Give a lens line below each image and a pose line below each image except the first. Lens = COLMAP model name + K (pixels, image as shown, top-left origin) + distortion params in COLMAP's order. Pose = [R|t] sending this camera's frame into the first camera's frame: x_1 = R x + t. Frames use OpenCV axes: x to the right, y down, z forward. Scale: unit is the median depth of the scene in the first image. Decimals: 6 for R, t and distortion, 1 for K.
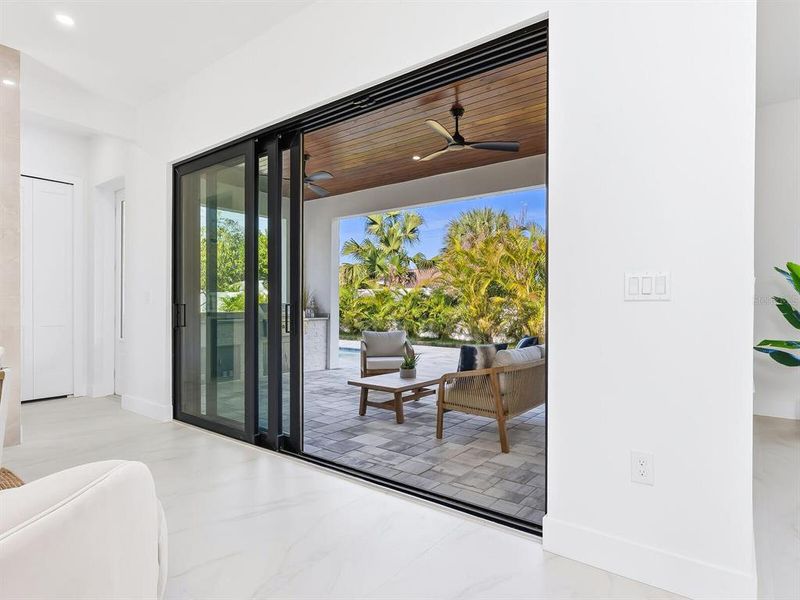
lens RADIAL K [[446.9, 0, 412.2], [0, 446.9, 302.4], [0, 0, 1]] dist [0.007390, 0.001077]
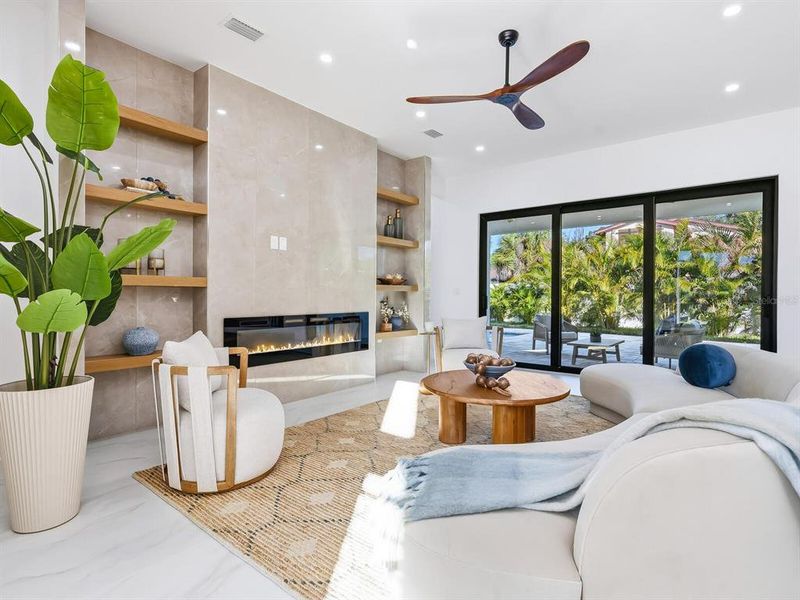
lens RADIAL K [[414.8, 0, 415.1], [0, 414.8, 297.7], [0, 0, 1]] dist [0.000095, 0.000462]
pose [[0.999885, 0.004171, -0.014599, -0.226294], [-0.004039, 0.999951, 0.009001, -0.000755], [0.014636, -0.008941, 0.999853, -0.174522]]
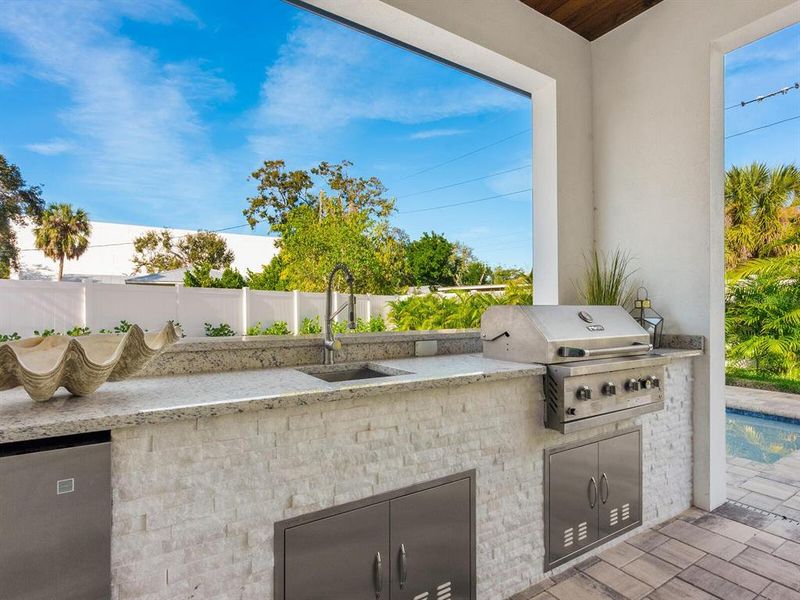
lens RADIAL K [[416.7, 0, 399.9], [0, 416.7, 302.9], [0, 0, 1]] dist [-0.001043, 0.002636]
pose [[0.929925, -0.008738, -0.367646, -0.166059], [0.004731, 0.999919, -0.011800, 0.001092], [0.367719, 0.009234, 0.929891, 0.370962]]
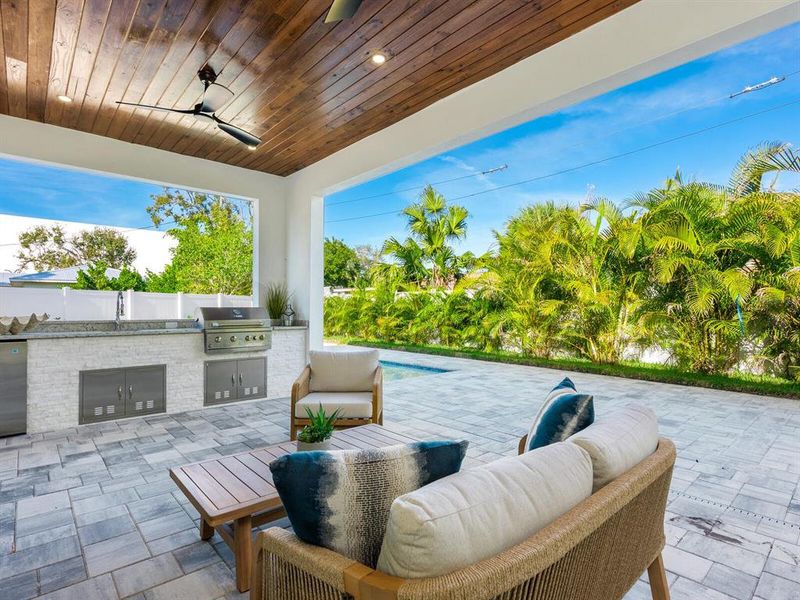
lens RADIAL K [[416.7, 0, 399.9], [0, 416.7, 302.9], [0, 0, 1]] dist [-0.001043, 0.002636]
pose [[0.979601, -0.003864, -0.200917, 0.061794], [0.001956, 0.999951, -0.009696, 0.000478], [0.200945, 0.009105, 0.979560, 0.196283]]
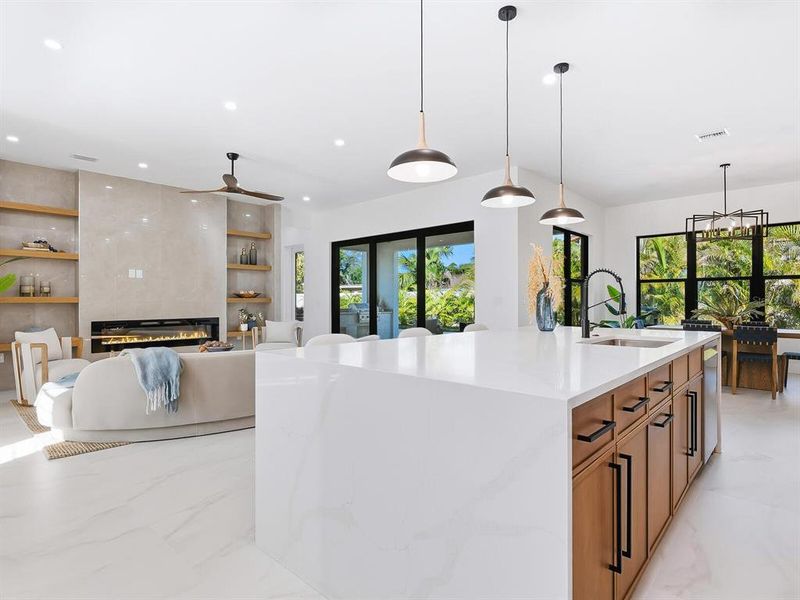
lens RADIAL K [[428.6, 0, 411.4], [0, 428.6, 299.1], [0, 0, 1]] dist [-0.000231, 0.000290]
pose [[0.995349, -0.004604, -0.096220, 0.019432], [0.004479, 0.999989, -0.001514, -0.006114], [0.096226, 0.001076, 0.995359, -0.323728]]
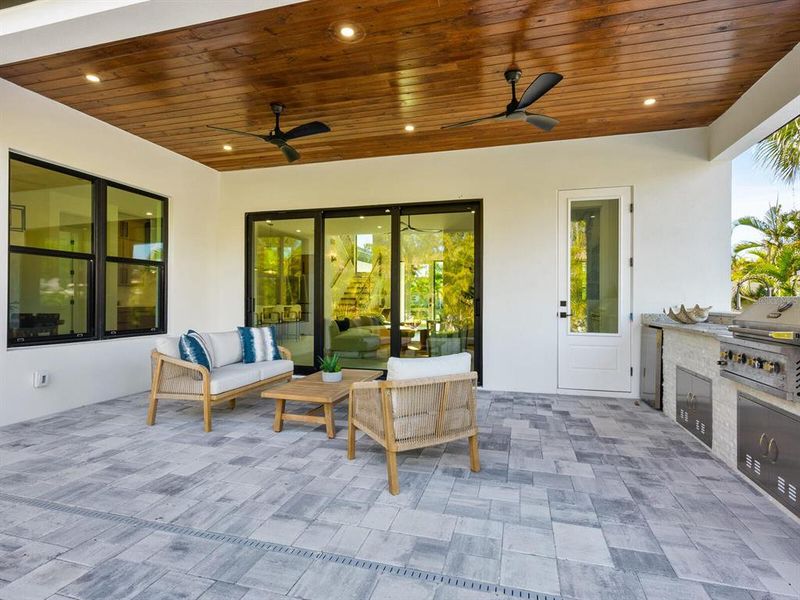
lens RADIAL K [[416.7, 0, 399.9], [0, 416.7, 302.9], [0, 0, 1]] dist [-0.001043, 0.002636]
pose [[-0.935504, -0.003207, -0.353301, 0.054662], [-0.004125, 0.999990, 0.001844, 0.003447], [0.353291, 0.003183, -0.935508, 0.640915]]
